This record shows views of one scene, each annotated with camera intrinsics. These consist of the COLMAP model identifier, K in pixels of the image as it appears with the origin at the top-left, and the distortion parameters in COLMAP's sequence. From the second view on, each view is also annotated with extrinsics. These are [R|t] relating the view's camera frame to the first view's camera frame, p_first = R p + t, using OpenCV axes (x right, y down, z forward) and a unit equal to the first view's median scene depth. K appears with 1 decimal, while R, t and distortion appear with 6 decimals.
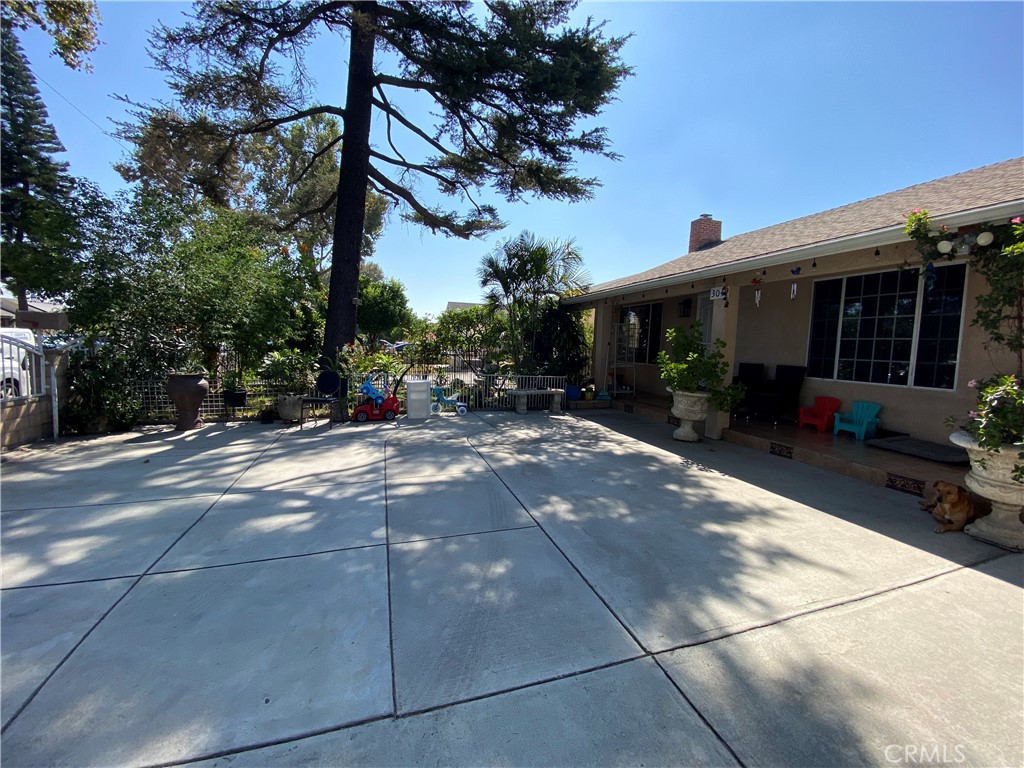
lens RADIAL K [[415.6, 0, 506.1], [0, 415.6, 381.6], [0, 0, 1]] dist [0.019838, -0.019238]
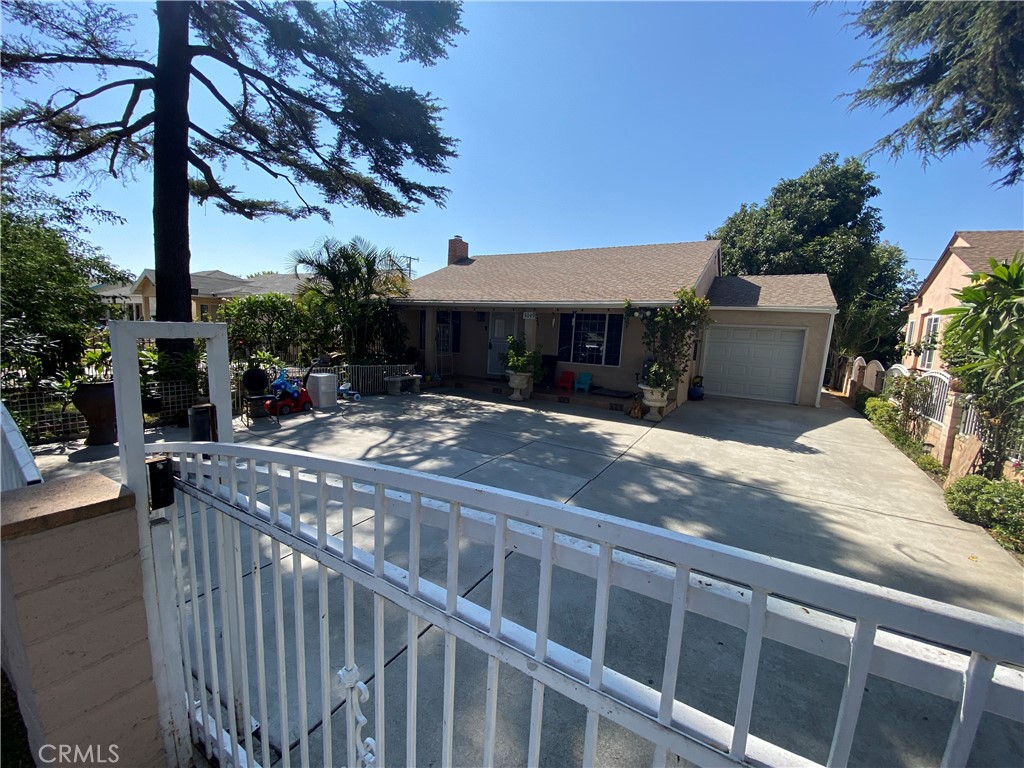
lens RADIAL K [[415.6, 0, 505.2], [0, 415.6, 389.0], [0, 0, 1]] dist [0.019838, -0.019238]
pose [[0.744247, -0.078696, 0.663253, -0.964367], [0.029753, 0.995955, 0.084785, -0.071289], [-0.667242, -0.043367, 0.743578, -0.311167]]
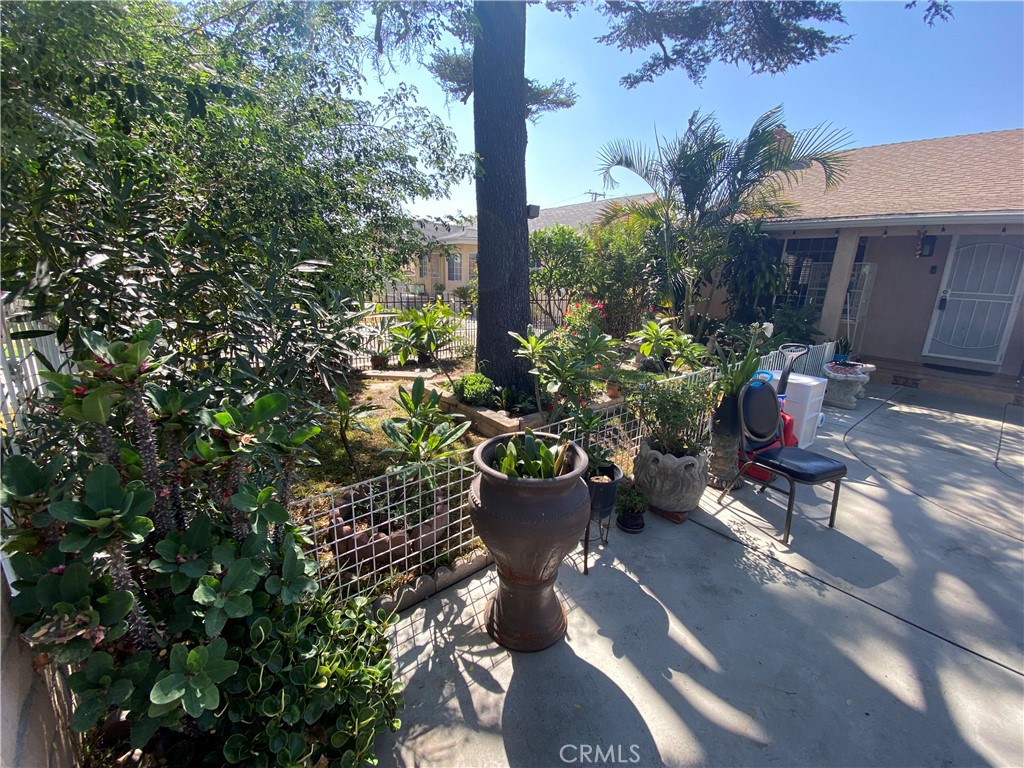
lens RADIAL K [[415.6, 0, 506.1], [0, 415.6, 387.0], [0, 0, 1]] dist [0.019838, -0.019238]
pose [[0.925139, -0.099229, 0.366430, -1.207427], [0.030339, 0.981473, 0.189185, -0.162770], [-0.378414, -0.163906, 0.911009, 1.055998]]
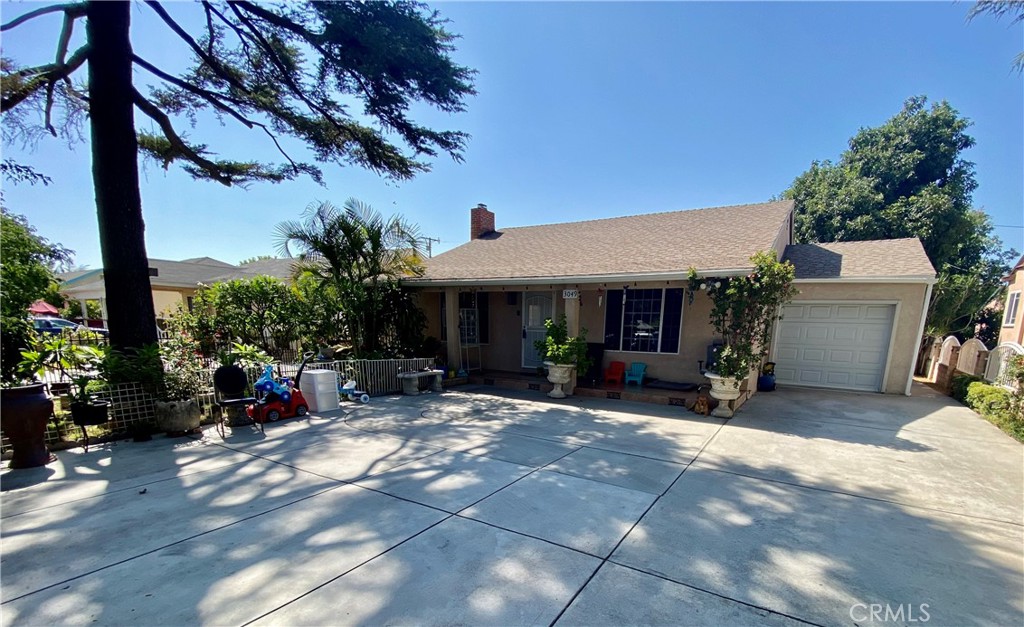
lens RADIAL K [[452.5, 0, 547.7], [0, 452.5, 420.8], [0, 0, 1]] dist [0.007129, -0.008653]
pose [[0.733195, -0.149701, 0.663336, -0.844027], [0.055722, 0.985413, 0.160796, -0.044181], [-0.677732, -0.080932, 0.730842, -0.163192]]
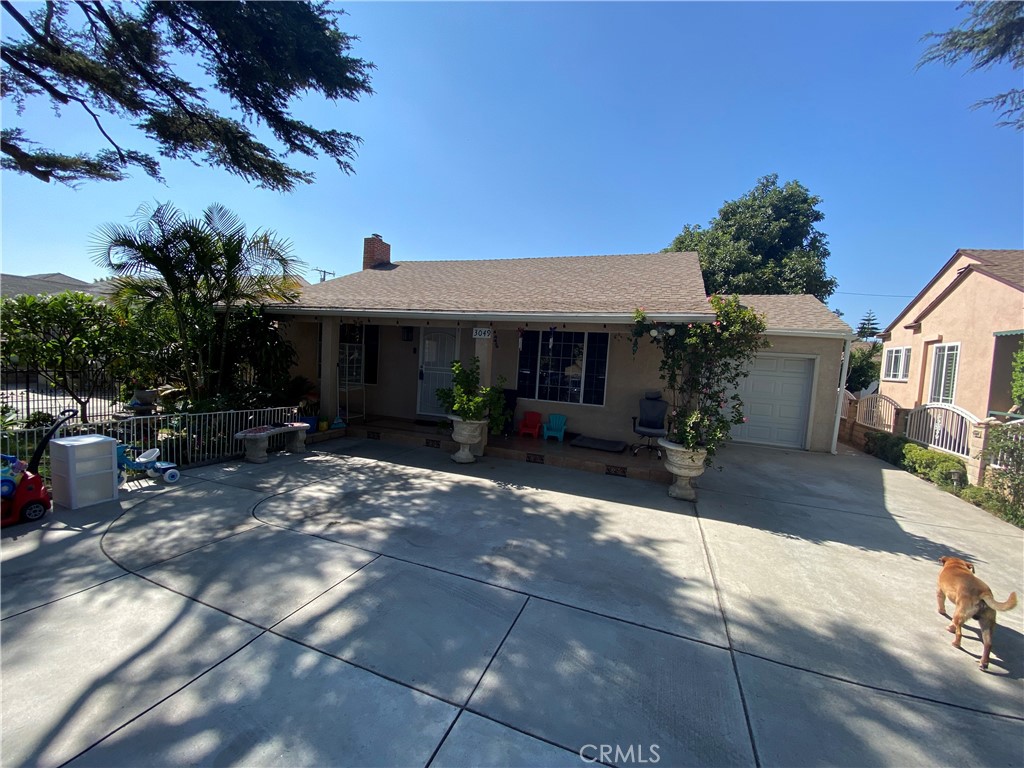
lens RADIAL K [[415.6, 0, 506.9], [0, 415.6, 386.6], [0, 0, 1]] dist [0.019838, -0.019238]
pose [[0.612264, -0.040225, 0.789630, -0.491305], [0.027299, 0.999185, 0.029733, -0.120565], [-0.790182, 0.003352, 0.612863, 0.293910]]
